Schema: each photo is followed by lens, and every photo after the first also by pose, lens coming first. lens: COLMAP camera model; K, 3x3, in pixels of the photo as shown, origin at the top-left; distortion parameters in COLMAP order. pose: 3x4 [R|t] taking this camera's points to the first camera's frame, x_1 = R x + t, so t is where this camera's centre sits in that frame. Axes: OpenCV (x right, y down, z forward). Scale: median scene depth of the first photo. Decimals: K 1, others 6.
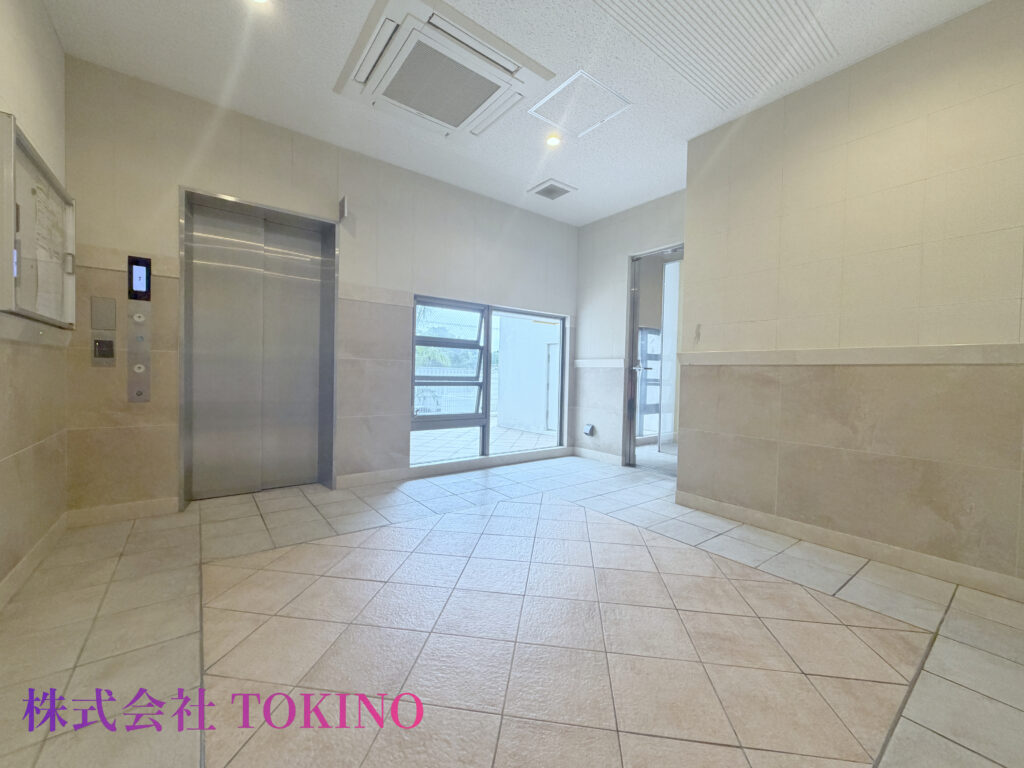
lens RADIAL K [[408.1, 0, 510.1], [0, 408.1, 384.7], [0, 0, 1]] dist [-0.001912, -0.000413]
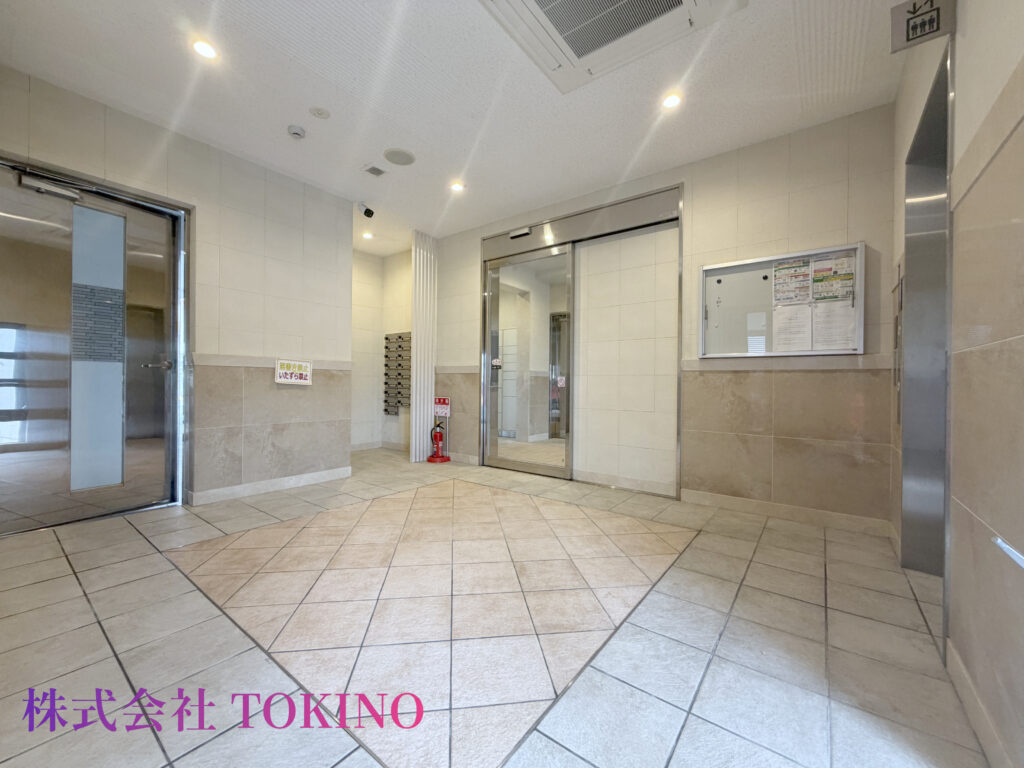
lens RADIAL K [[408.1, 0, 513.7], [0, 408.1, 382.7], [0, 0, 1]] dist [-0.001912, -0.000413]
pose [[-0.962808, -0.031838, -0.268304, 0.211433], [-0.039785, 0.998914, 0.024234, -0.054405], [0.267241, 0.034007, -0.963029, 2.237747]]
